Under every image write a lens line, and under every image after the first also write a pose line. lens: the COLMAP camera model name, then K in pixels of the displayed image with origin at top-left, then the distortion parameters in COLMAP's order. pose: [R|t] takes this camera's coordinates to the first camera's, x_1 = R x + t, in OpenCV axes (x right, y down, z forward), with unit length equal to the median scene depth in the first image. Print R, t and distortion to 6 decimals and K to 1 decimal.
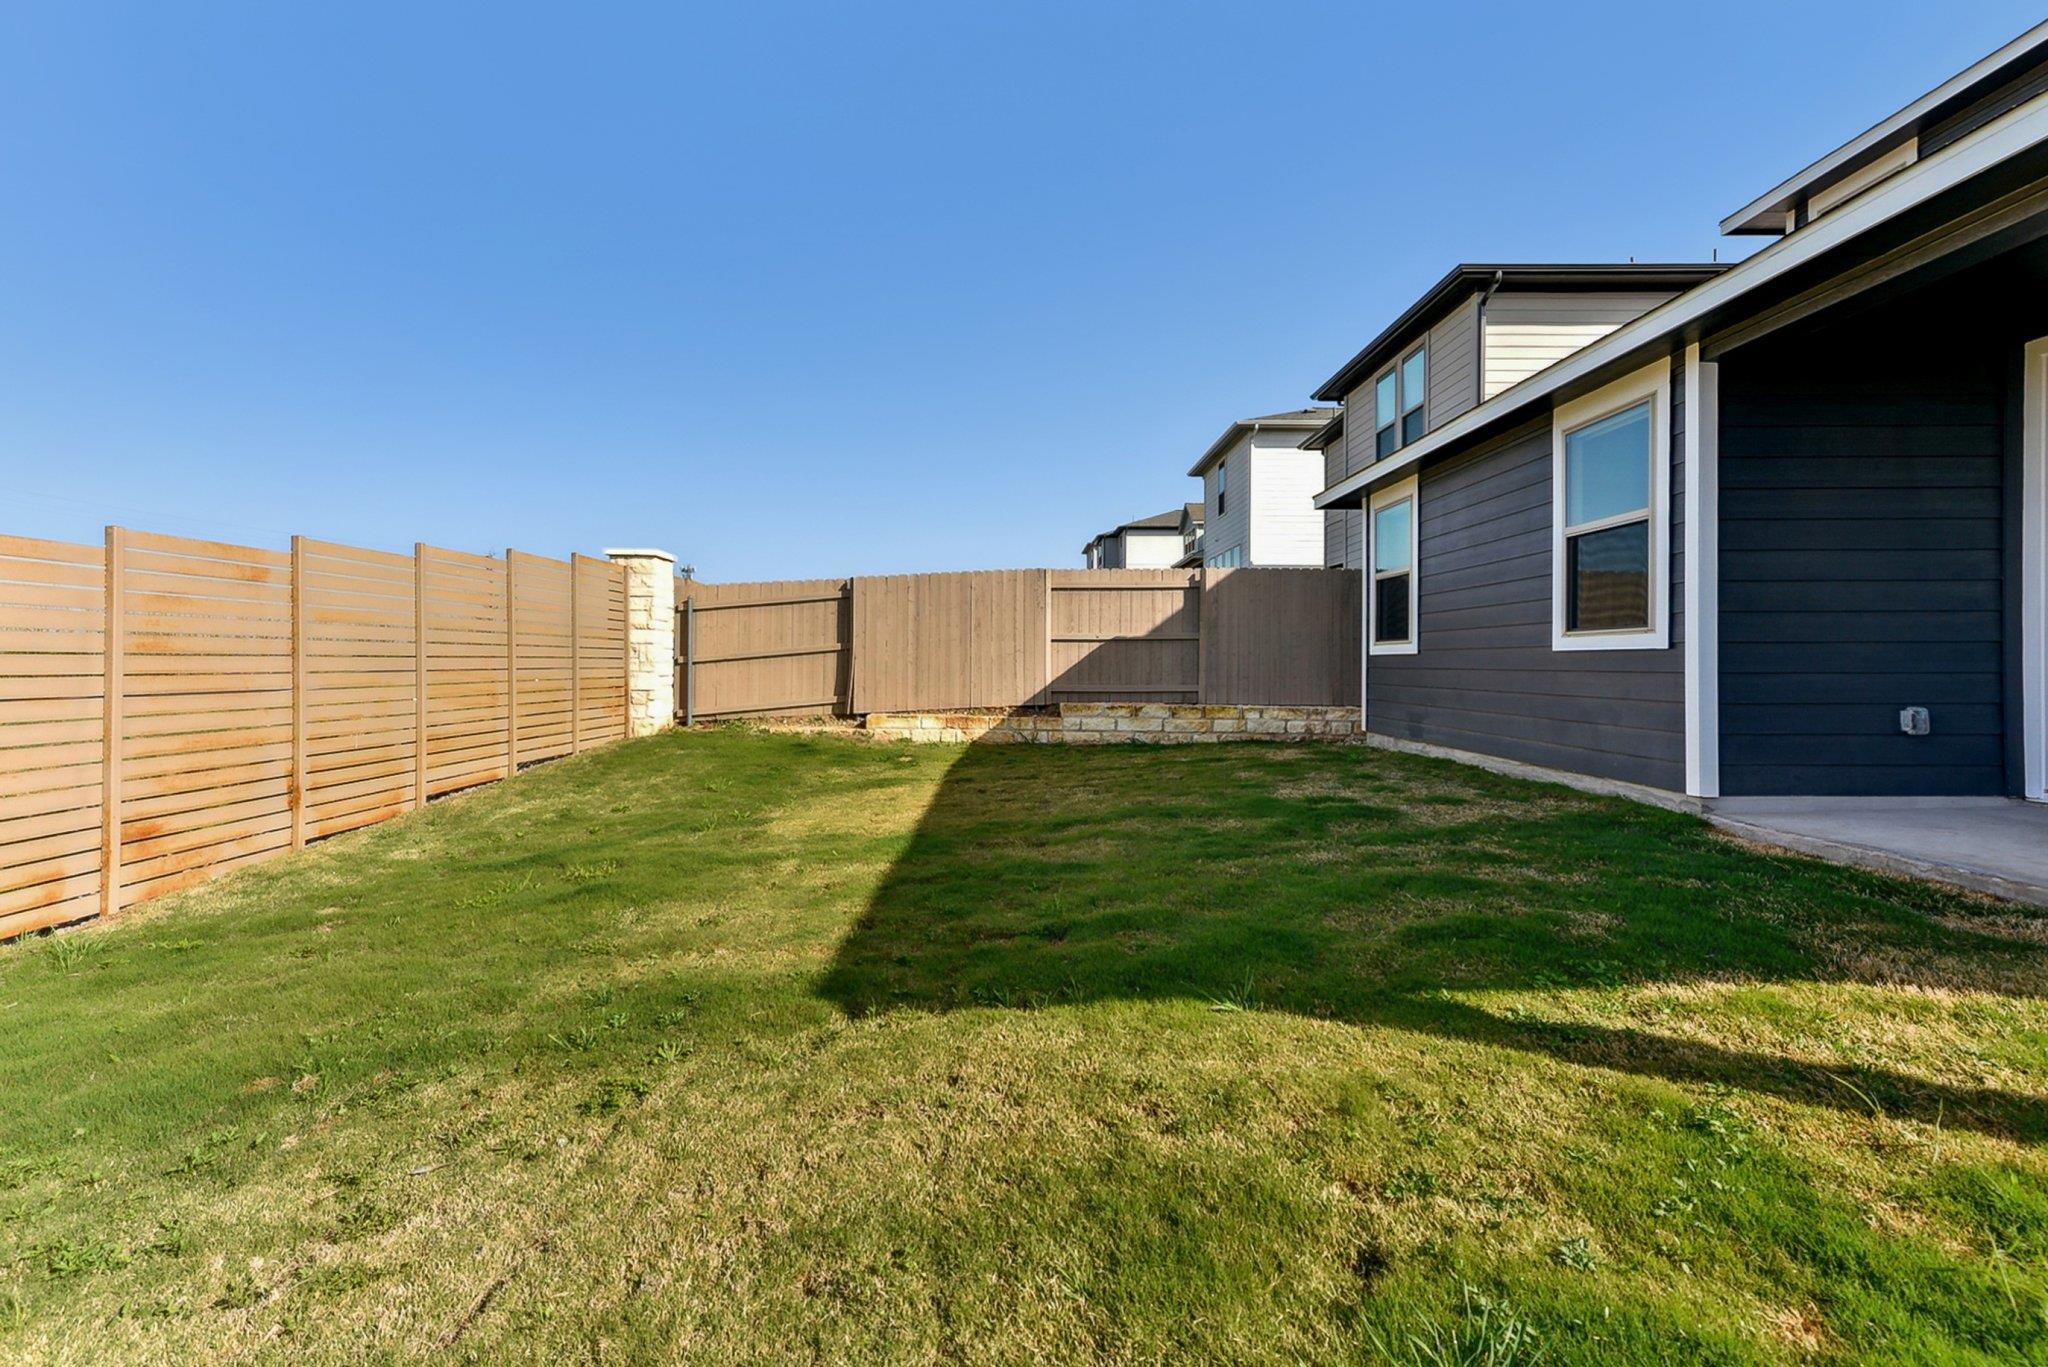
lens RADIAL K [[838.7, 0, 1024.0], [0, 838.7, 683.5], [0, 0, 1]] dist [0.004560, -0.000222]
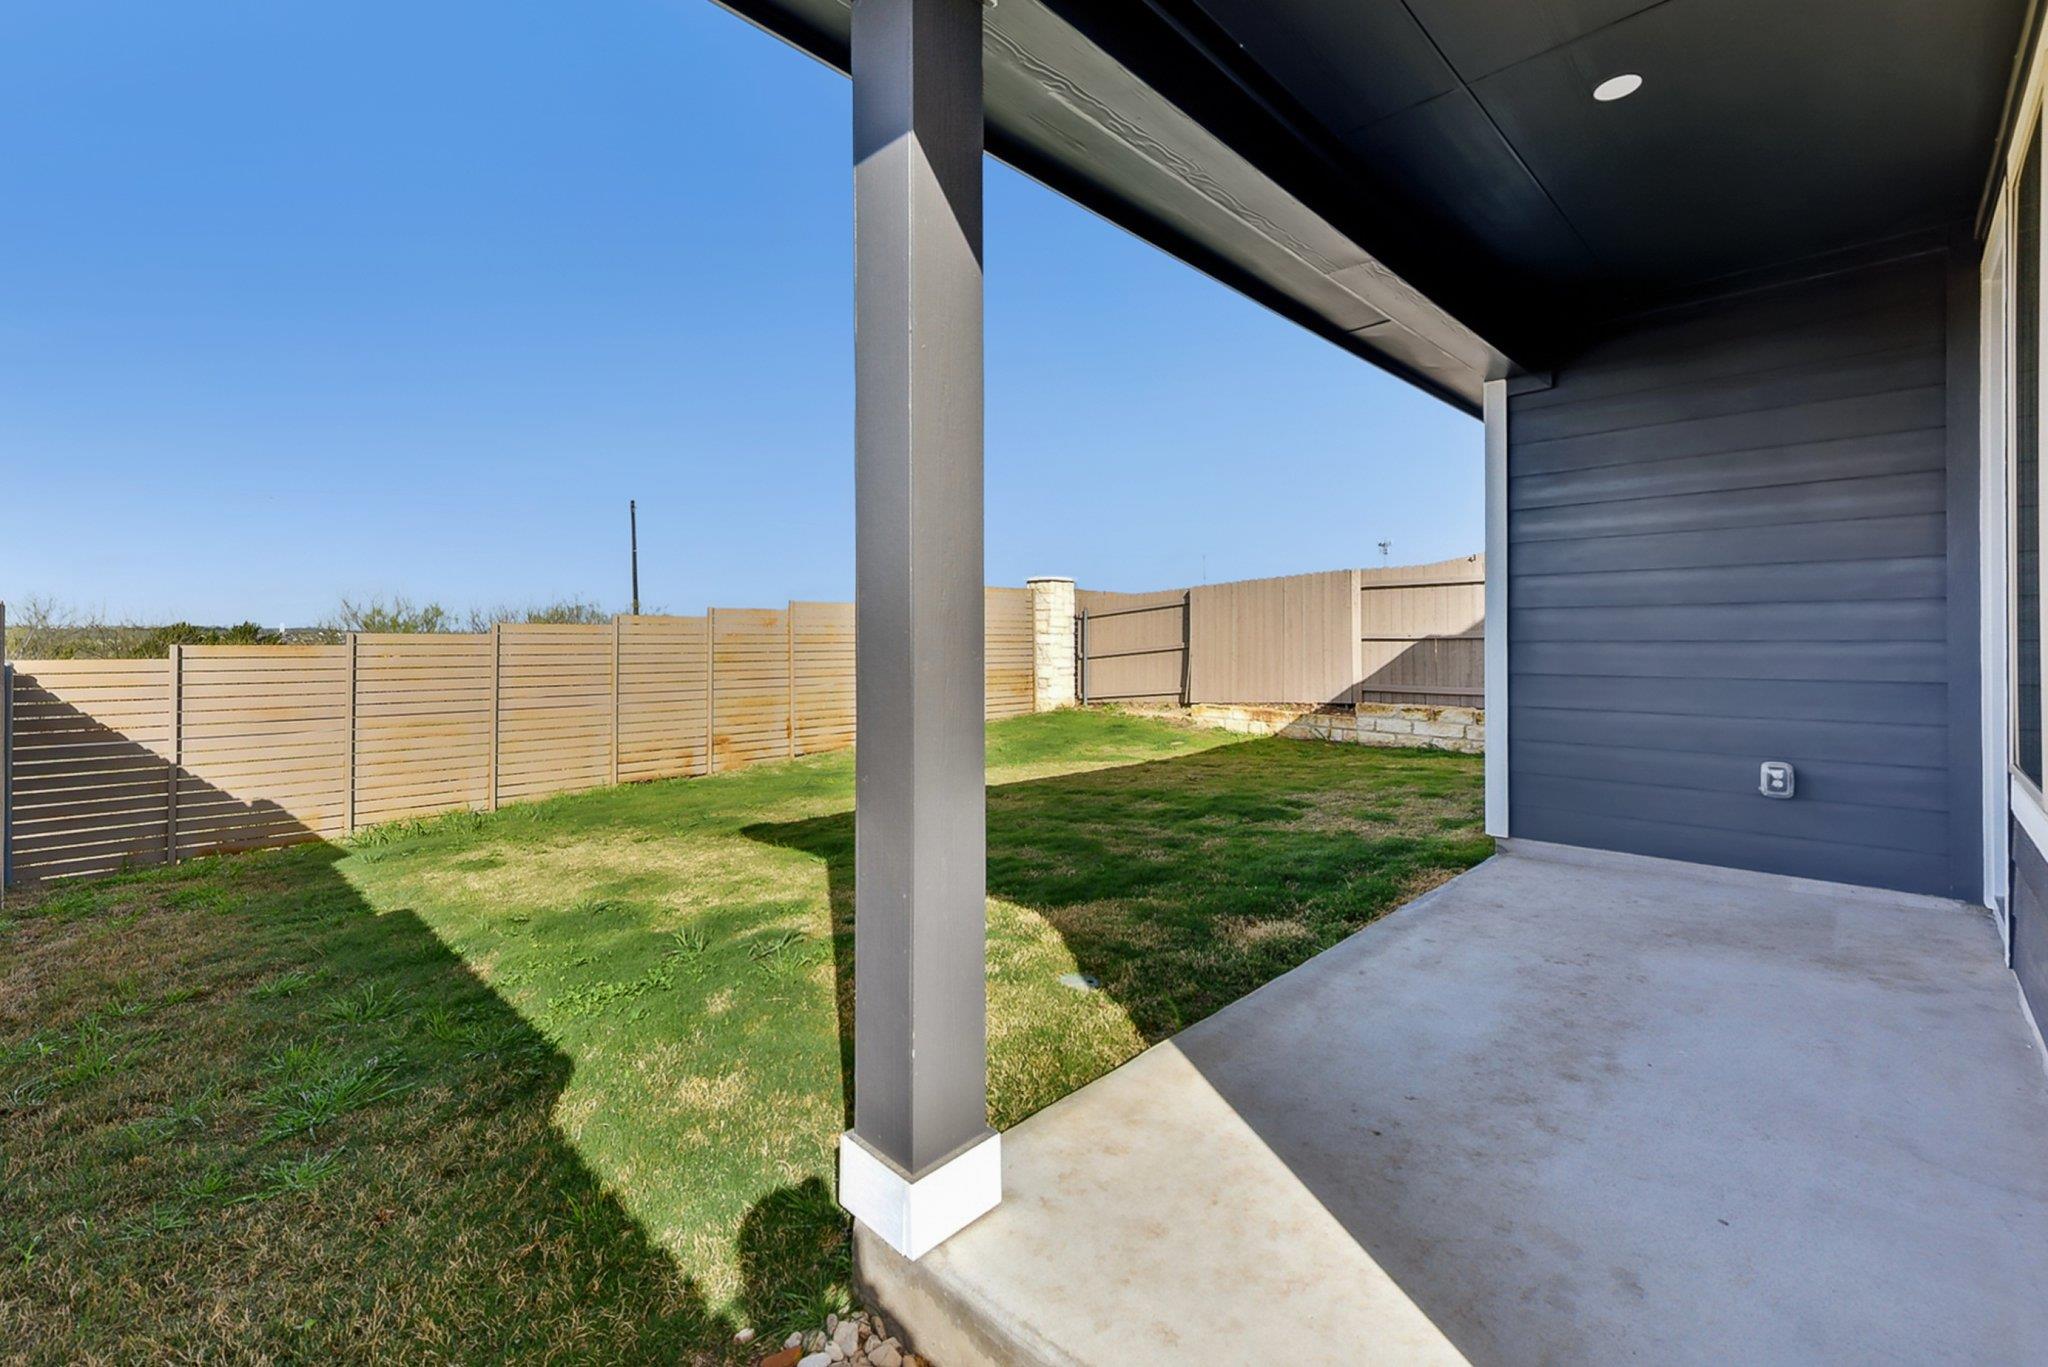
lens RADIAL K [[877.4, 0, 993.9], [0, 877.4, 637.8], [0, 0, 1]] dist [-0.000012, -0.000270]
pose [[0.690306, -0.004720, -0.723503, 0.499760], [-0.014086, 0.999702, -0.019961, -0.026961], [0.723381, 0.023970, 0.690033, -0.046276]]
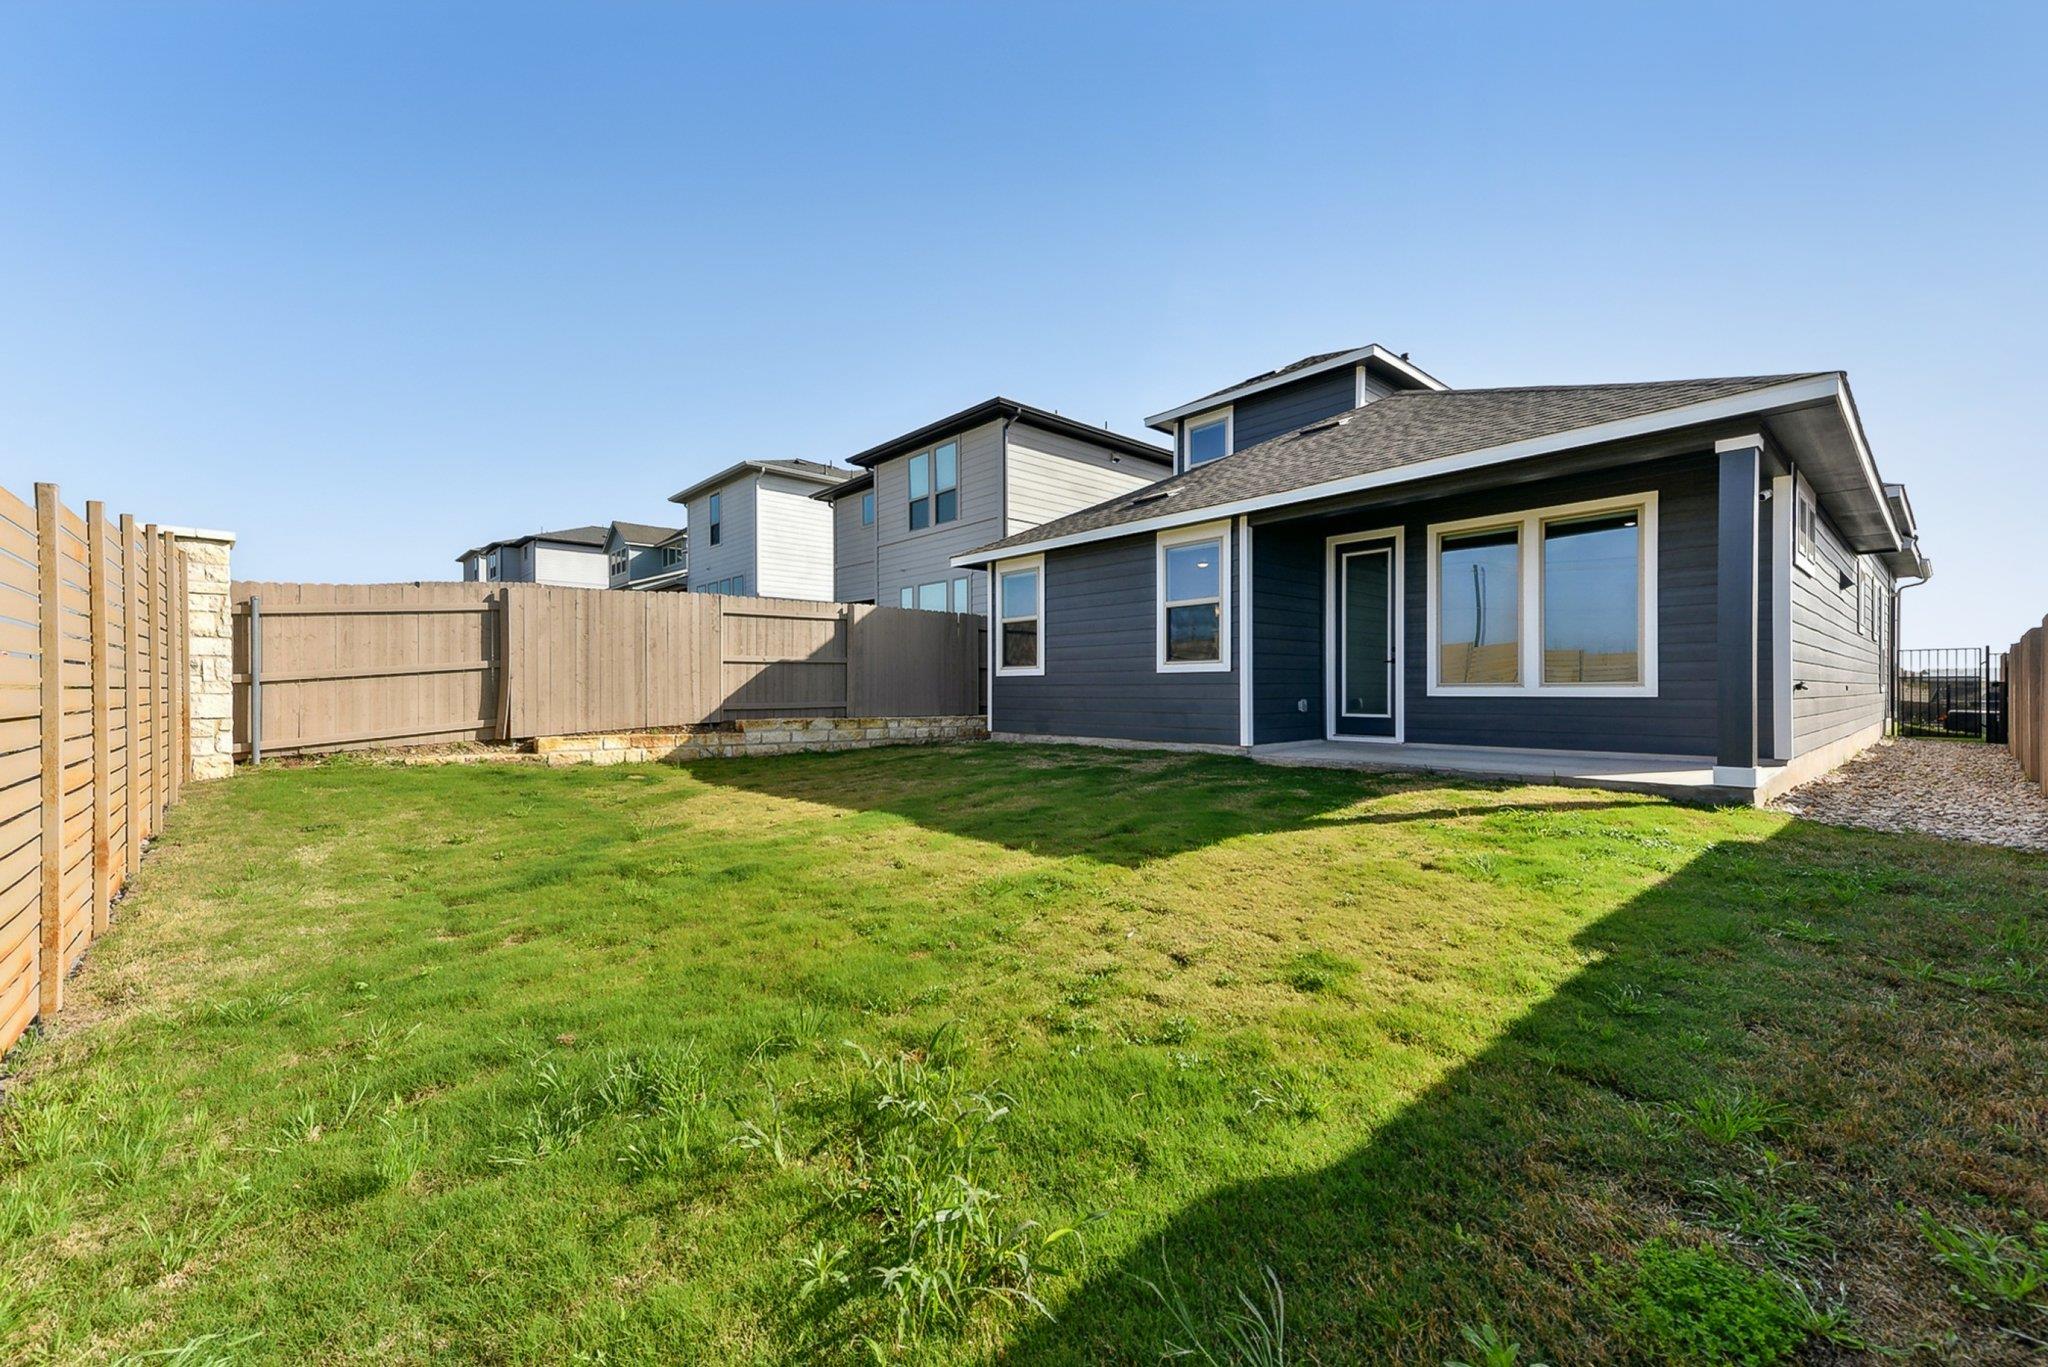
lens RADIAL K [[819.7, 0, 1026.8], [0, 819.7, 696.1], [0, 0, 1]] dist [0.018452, -0.000044]
pose [[0.747517, -0.011044, 0.664151, -0.383114], [0.021977, 0.999726, -0.008111, 0.009725], [-0.663879, 0.020659, 0.747554, -0.043472]]
